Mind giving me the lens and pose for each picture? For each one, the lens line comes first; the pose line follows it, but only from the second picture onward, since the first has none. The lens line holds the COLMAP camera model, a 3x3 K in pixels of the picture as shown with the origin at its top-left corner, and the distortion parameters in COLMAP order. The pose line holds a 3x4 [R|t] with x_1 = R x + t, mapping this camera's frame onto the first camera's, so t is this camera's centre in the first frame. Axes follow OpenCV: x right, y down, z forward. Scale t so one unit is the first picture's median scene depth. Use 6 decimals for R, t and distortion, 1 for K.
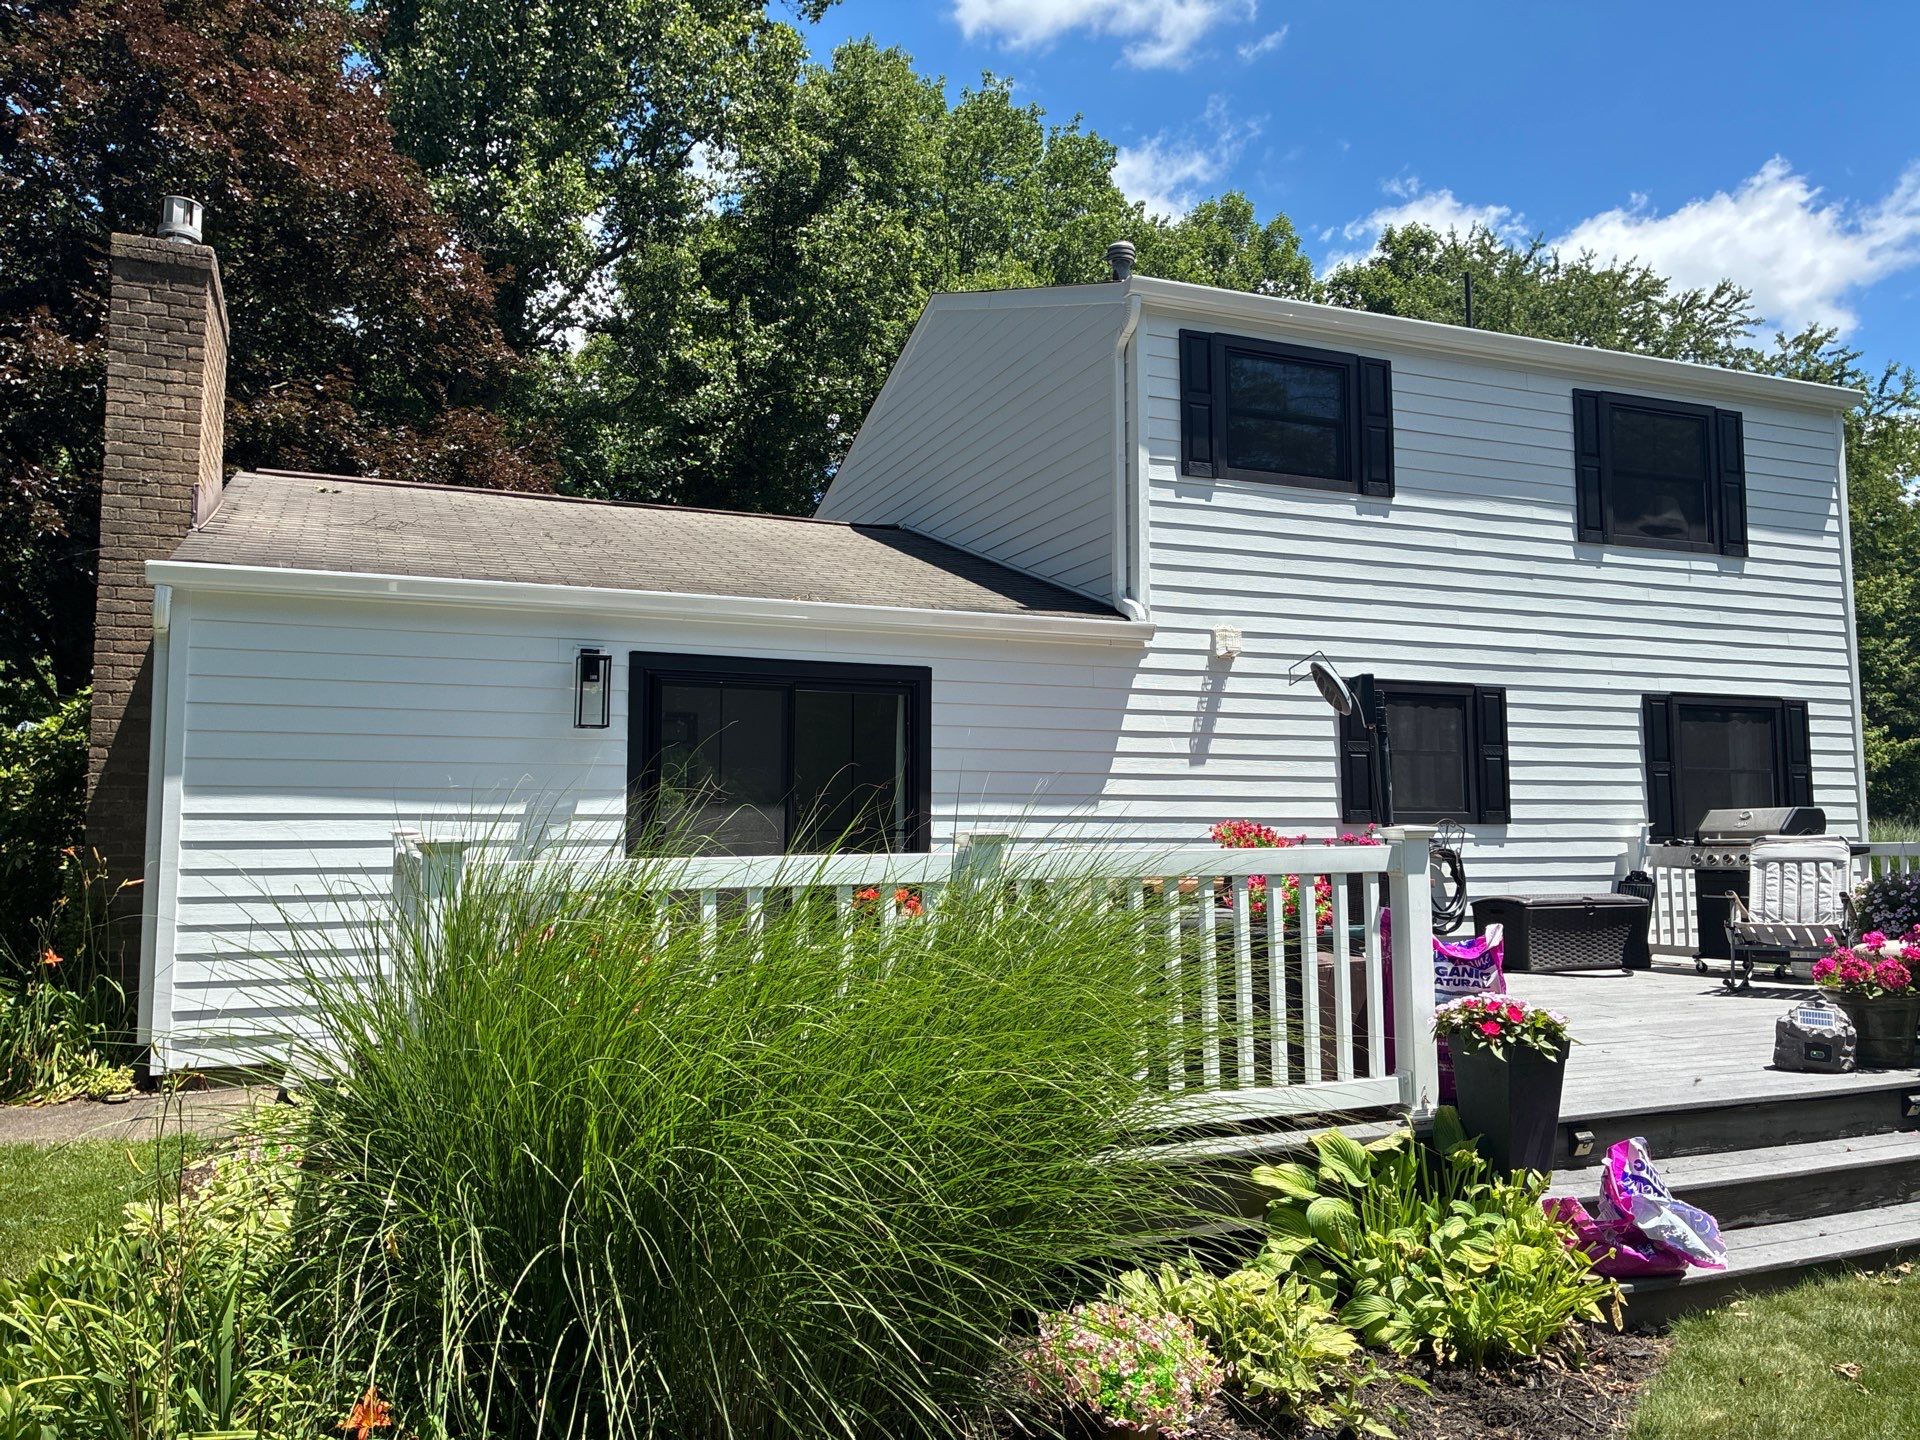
lens RADIAL K [[1473.0, 0, 953.1], [0, 1473.0, 710.2], [0, 0, 1]] dist [0.023576, -0.028068]
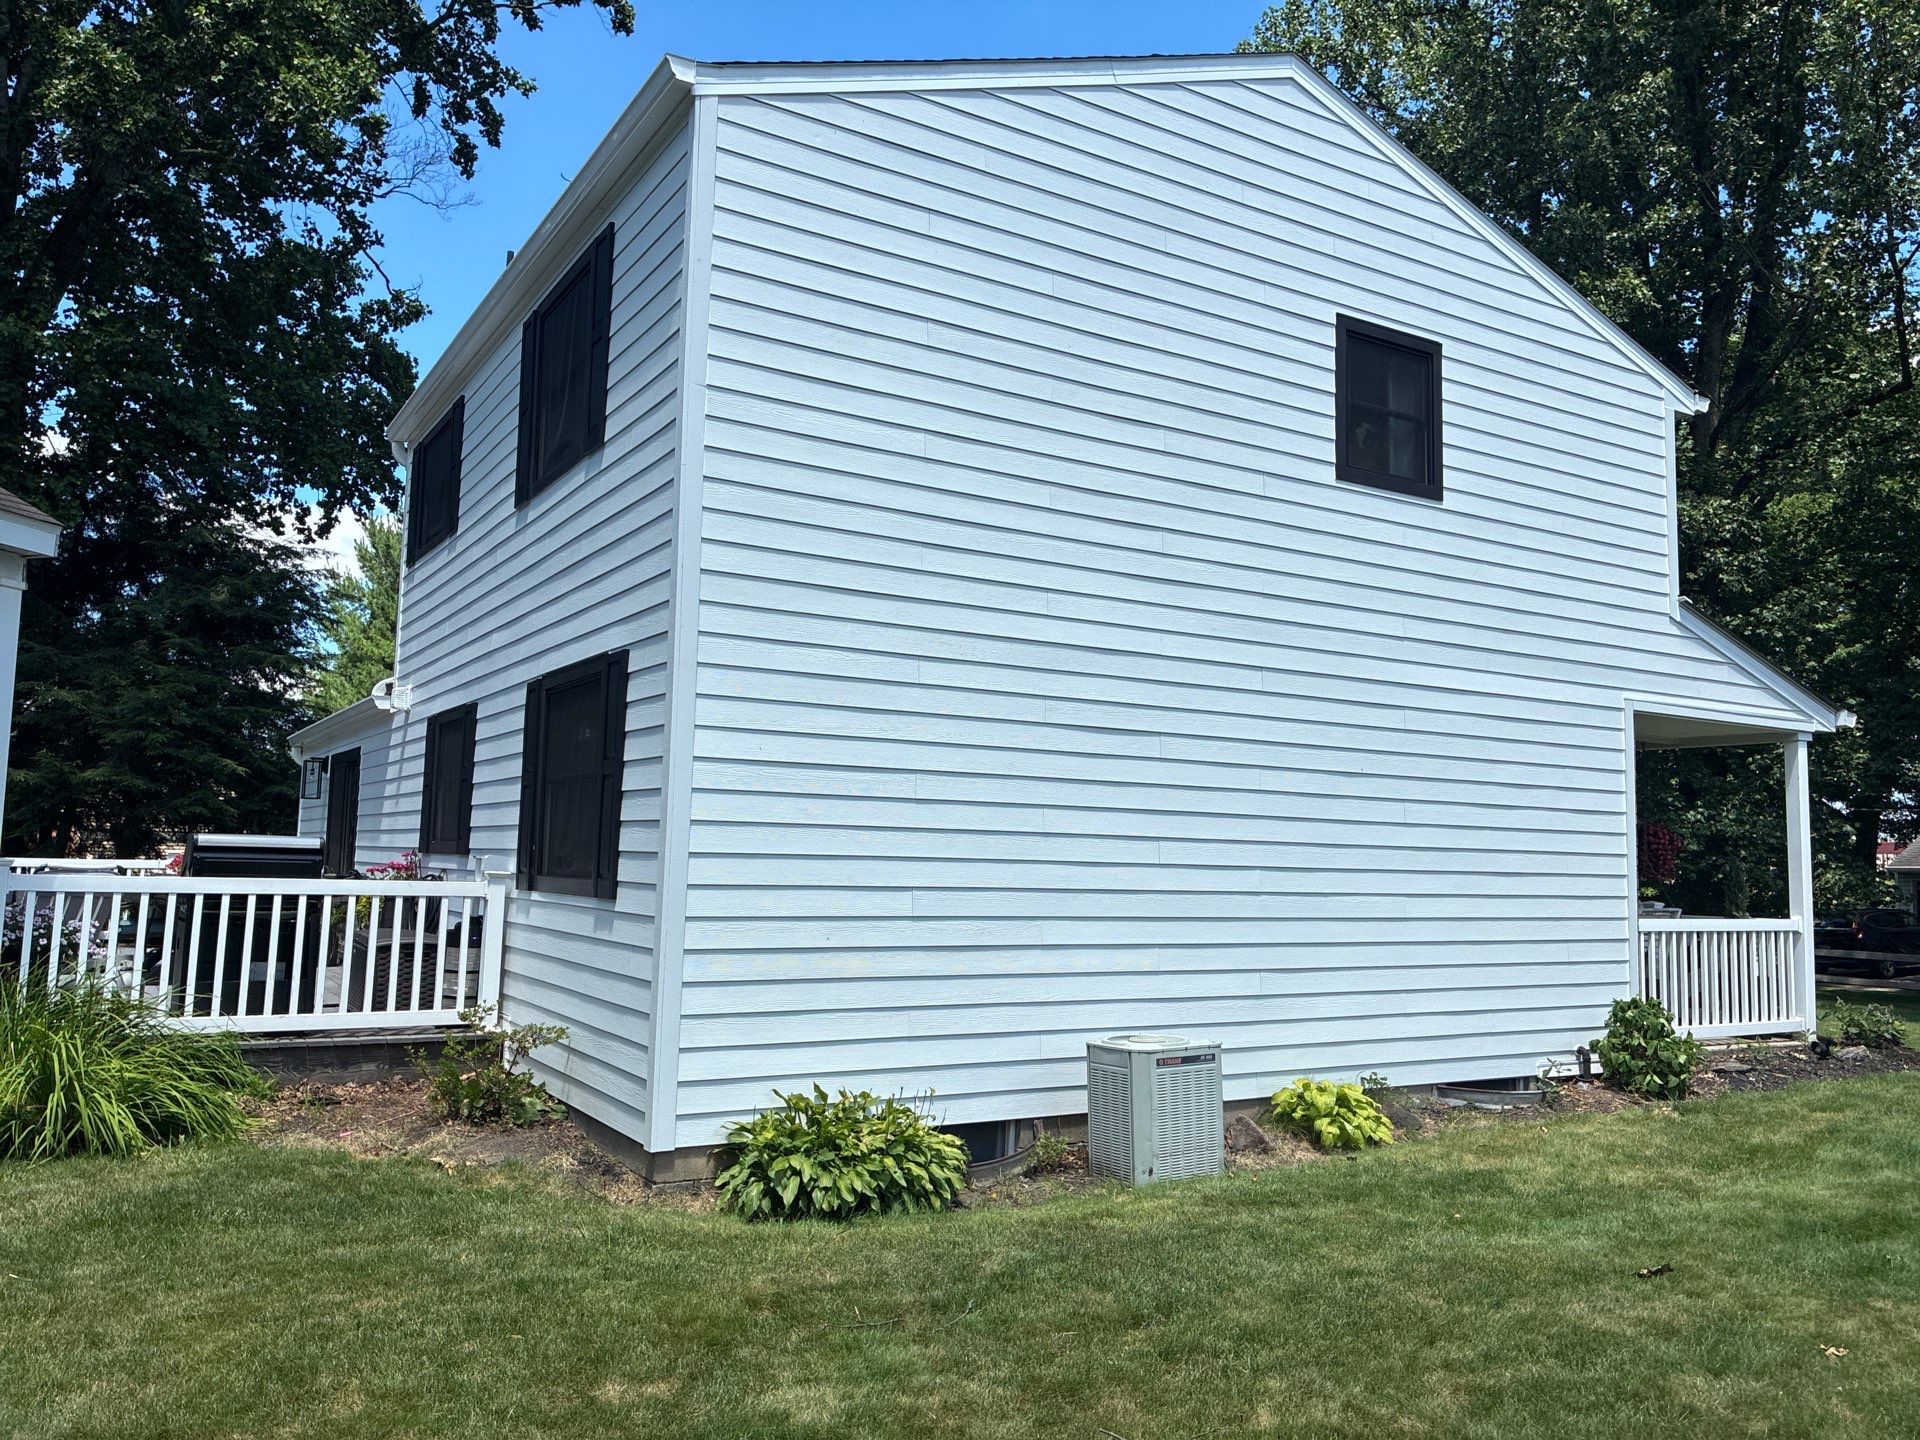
lens RADIAL K [[1473.0, 0, 966.5], [0, 1473.0, 712.9], [0, 0, 1]] dist [0.023576, -0.028068]
pose [[0.131717, -0.094873, -0.986737, 1.404223], [0.062706, 0.994213, -0.087221, 0.094346], [0.989302, -0.050386, 0.136904, 1.263845]]
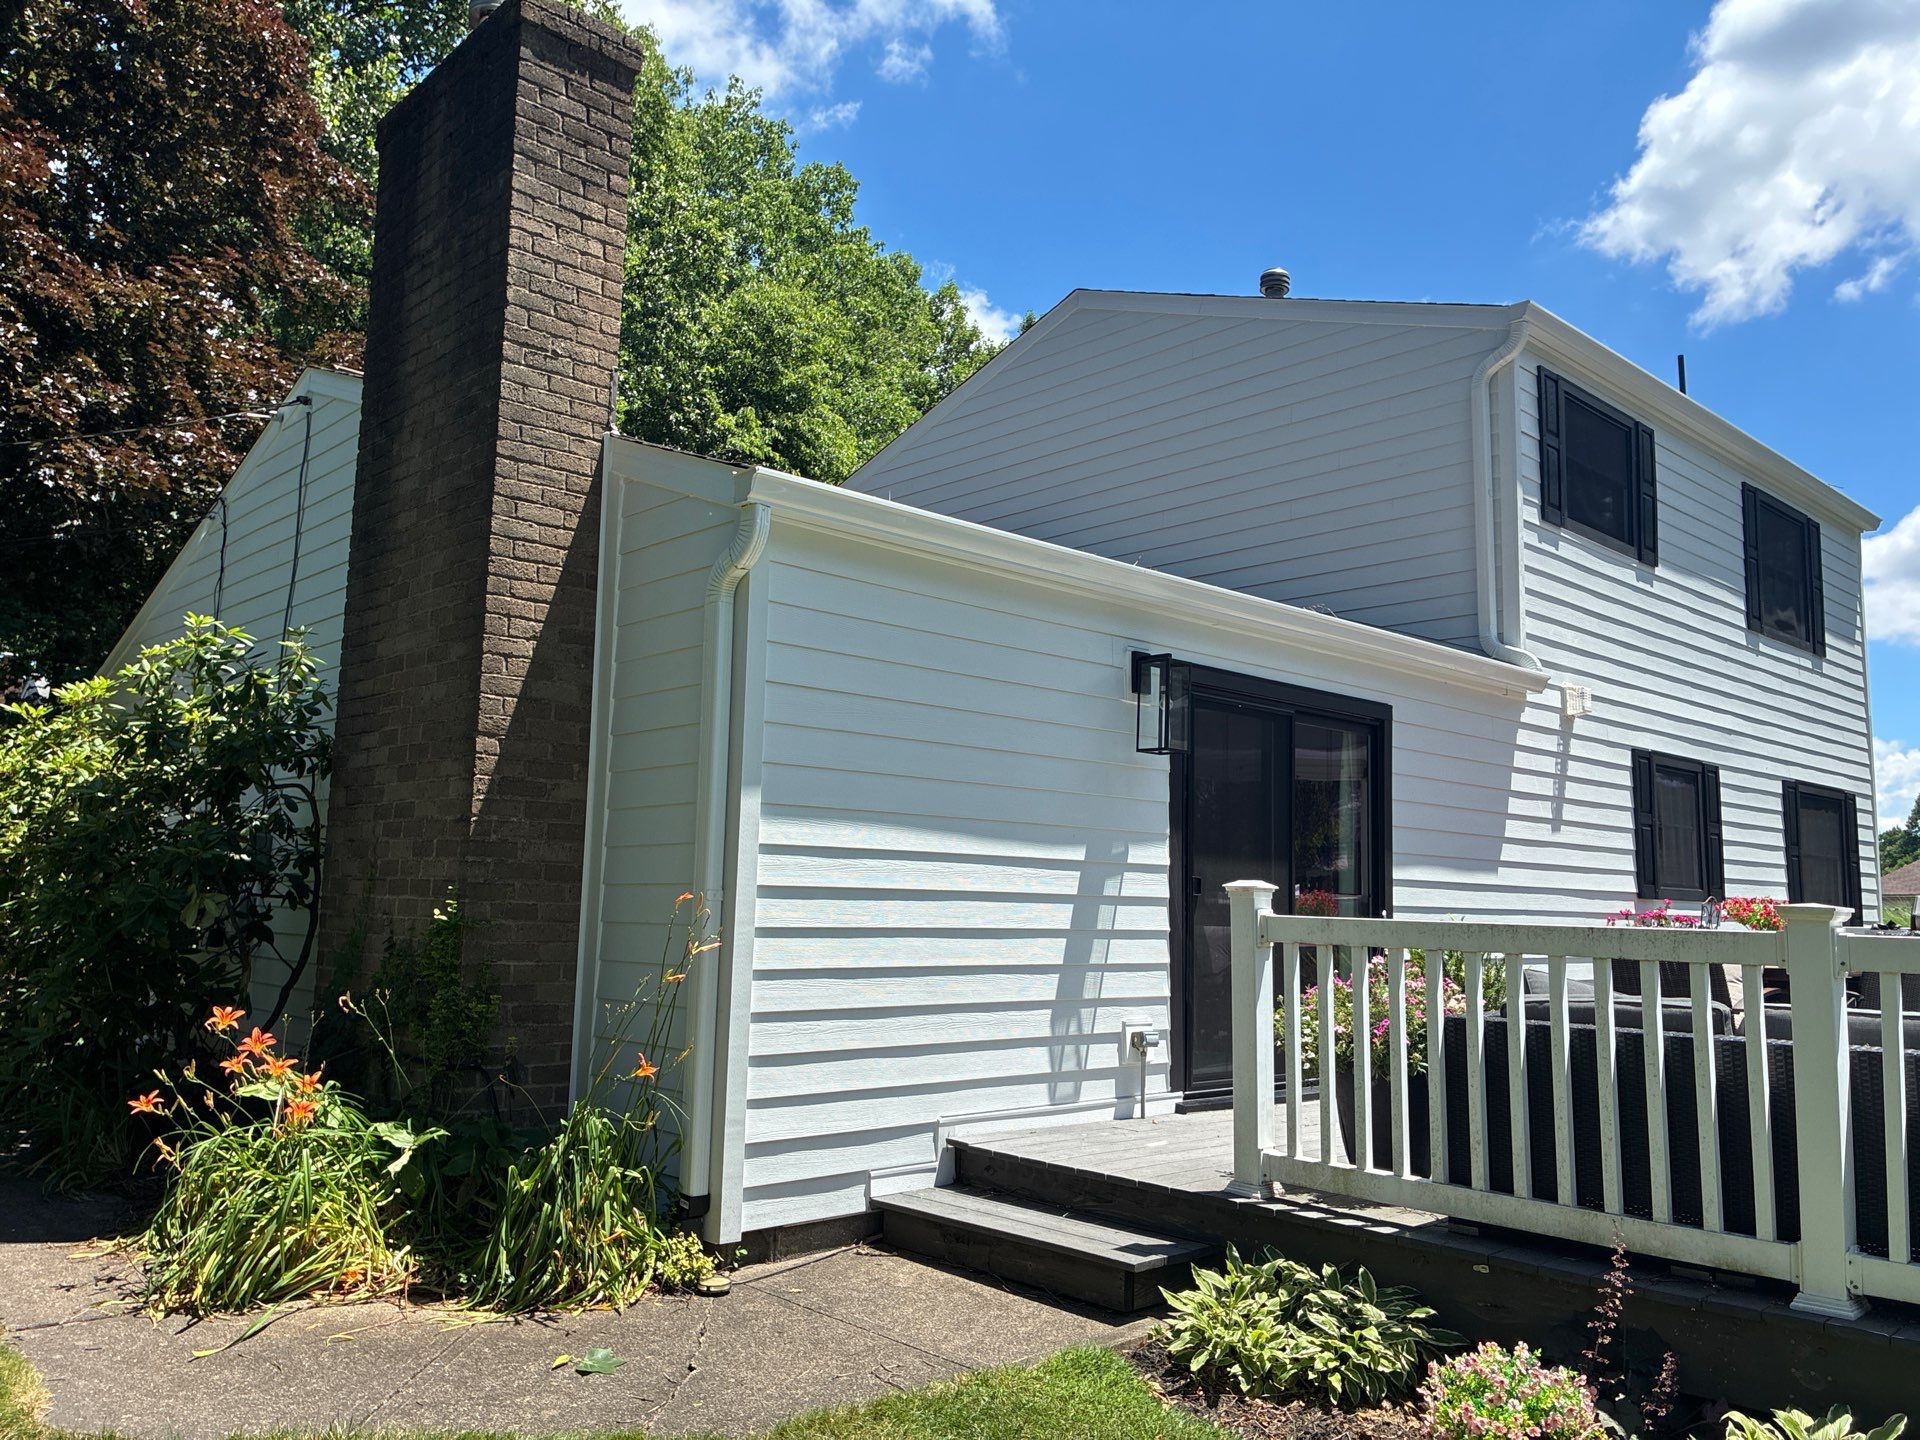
lens RADIAL K [[1473.0, 0, 951.2], [0, 1473.0, 709.8], [0, 0, 1]] dist [0.023576, -0.028068]
pose [[0.936089, 0.071933, 0.344330, -0.503684], [-0.060007, 0.997175, -0.045183, 0.024966], [-0.346607, 0.021633, 0.937761, 0.252865]]
